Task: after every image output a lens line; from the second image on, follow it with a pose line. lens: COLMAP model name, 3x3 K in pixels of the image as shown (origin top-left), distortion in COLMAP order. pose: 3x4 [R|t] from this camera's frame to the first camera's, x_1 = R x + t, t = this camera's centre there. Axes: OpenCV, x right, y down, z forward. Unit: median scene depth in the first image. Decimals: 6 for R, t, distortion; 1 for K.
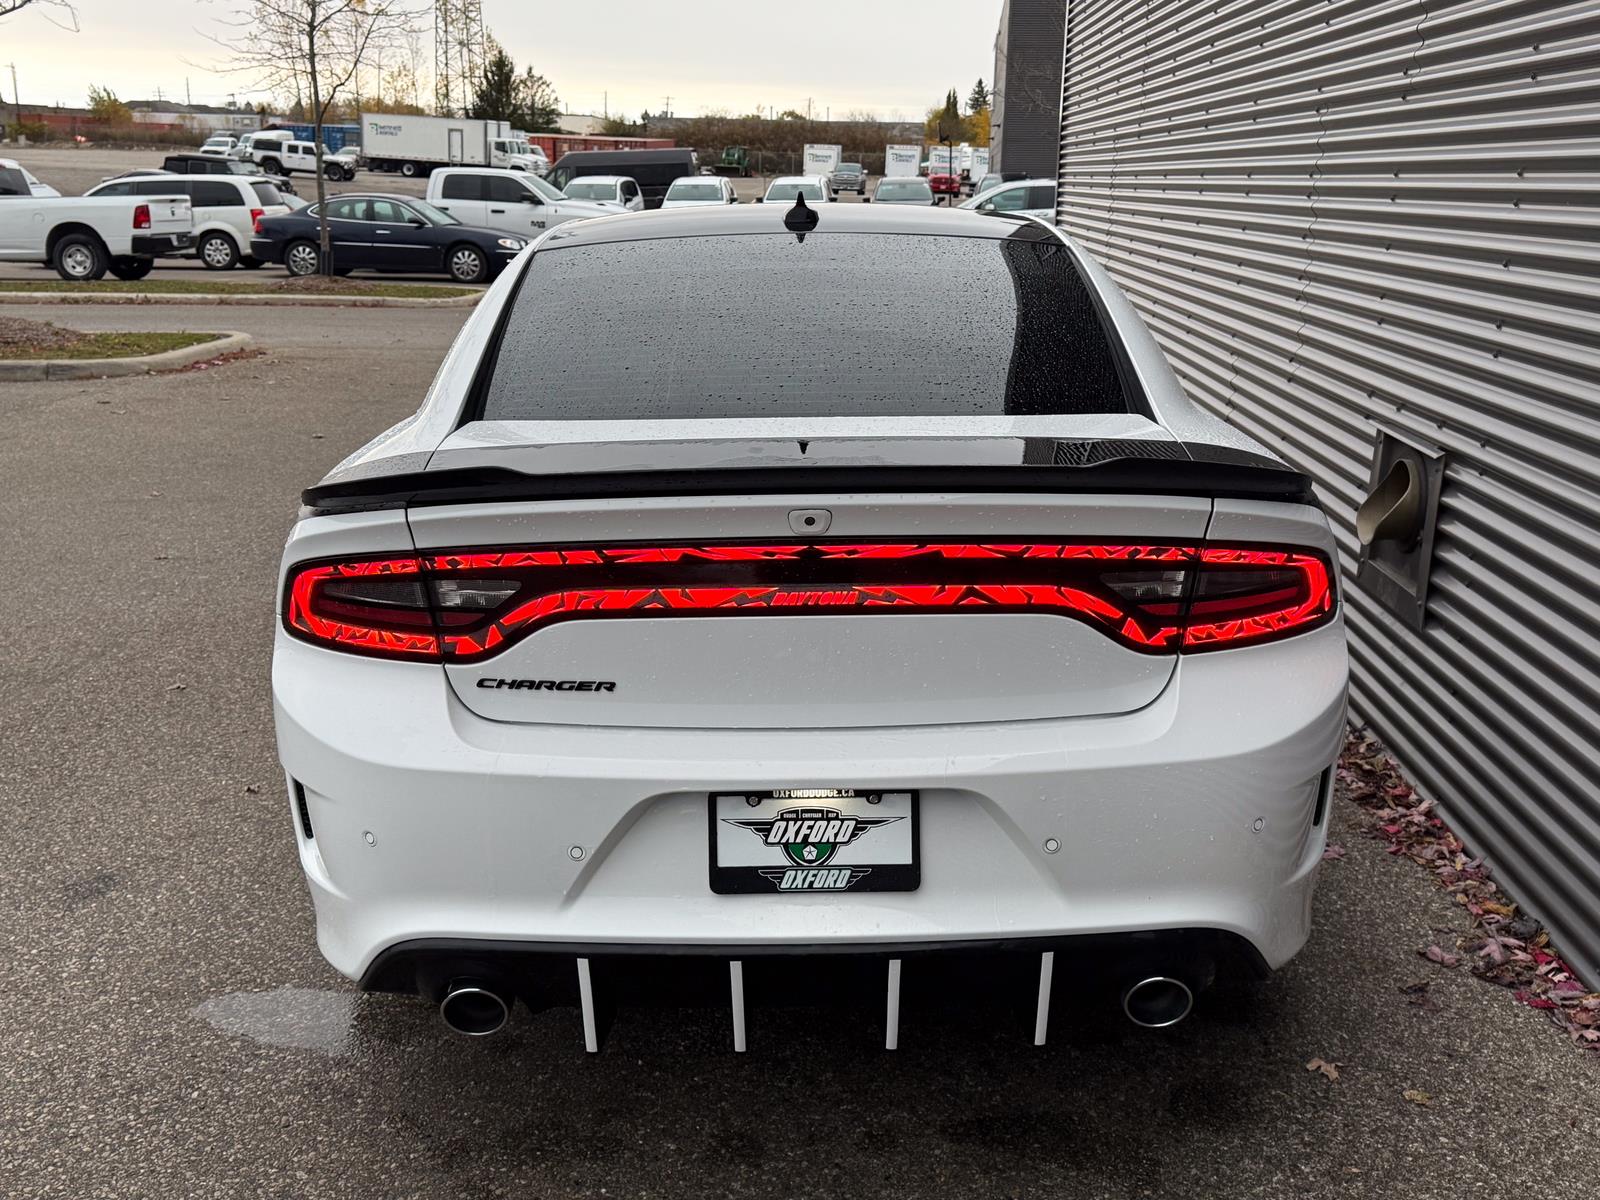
lens RADIAL K [[1634.3, 0, 800.0], [0, 1634.3, 600.0], [0, 0, 1]] dist [0.179510, -0.394011]
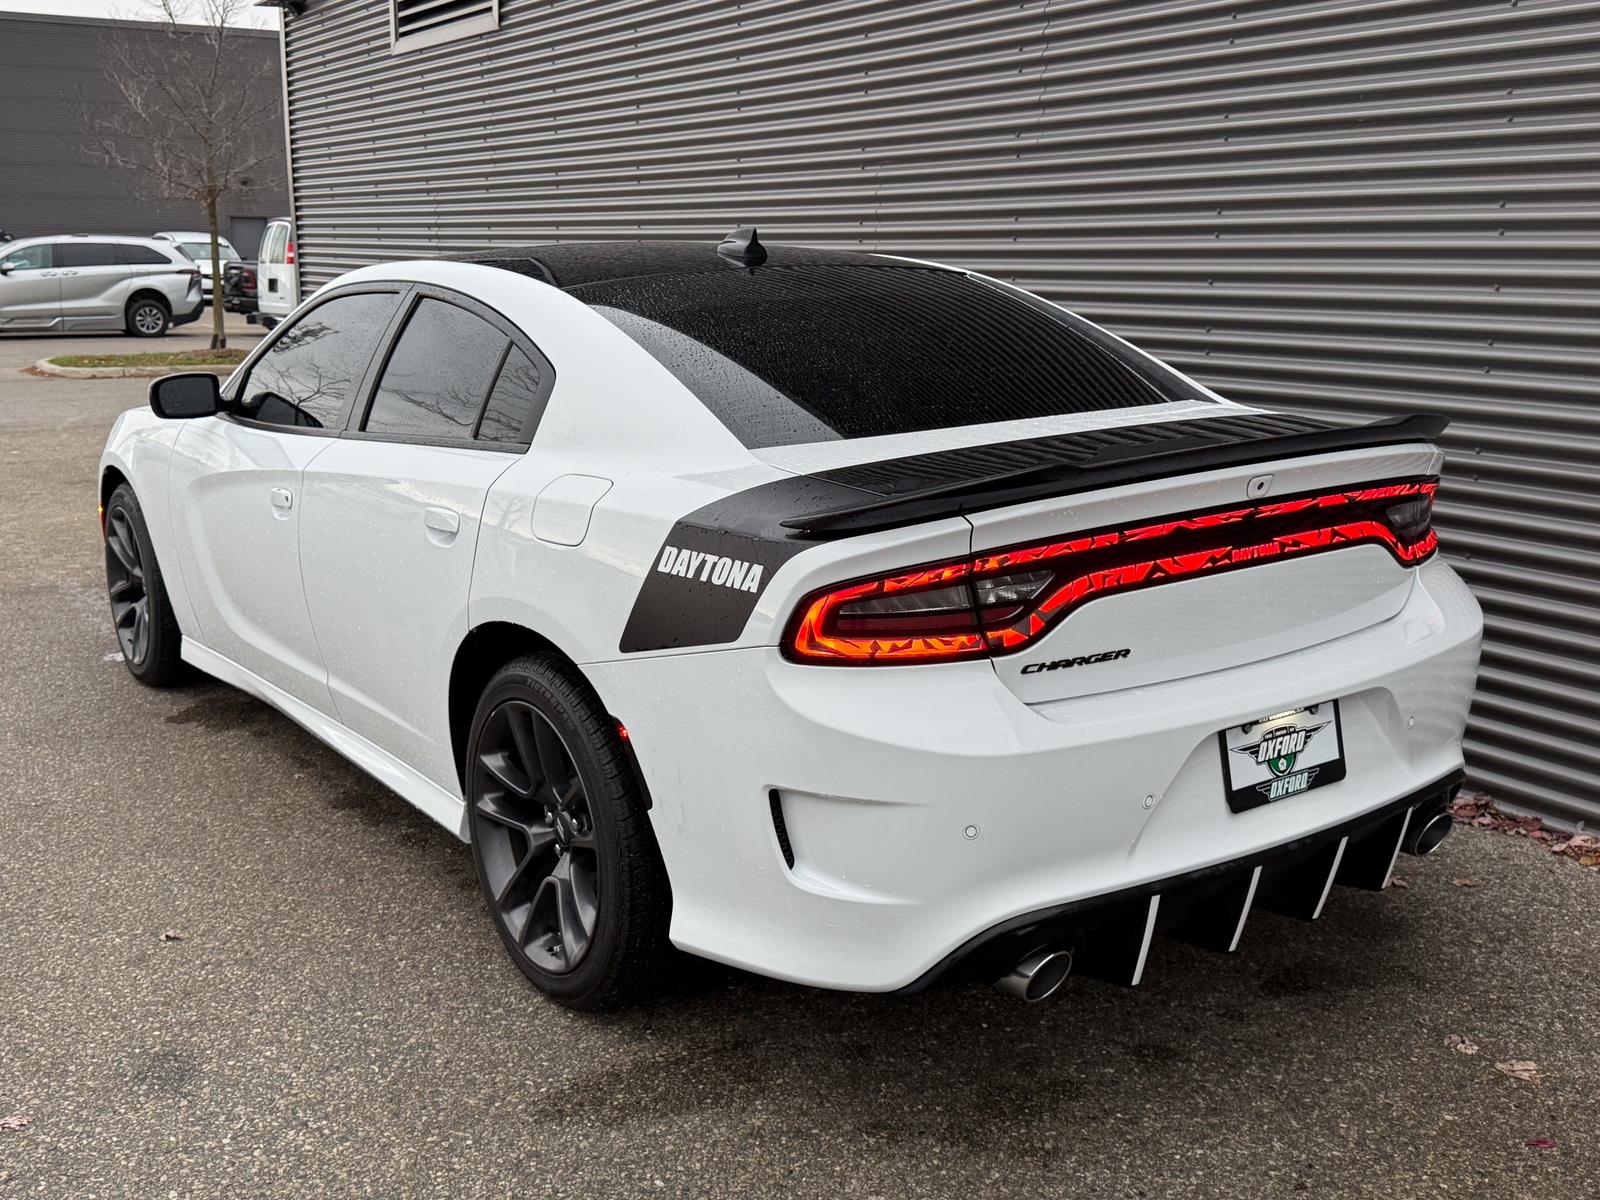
lens RADIAL K [[1634.3, 0, 800.0], [0, 1634.3, 600.0], [0, 0, 1]] dist [0.179510, -0.394011]
pose [[0.811994, -0.130747, 0.568833, -0.943131], [0.150135, 0.988581, 0.012914, -0.031537], [-0.564026, 0.074916, 0.822351, 0.201058]]
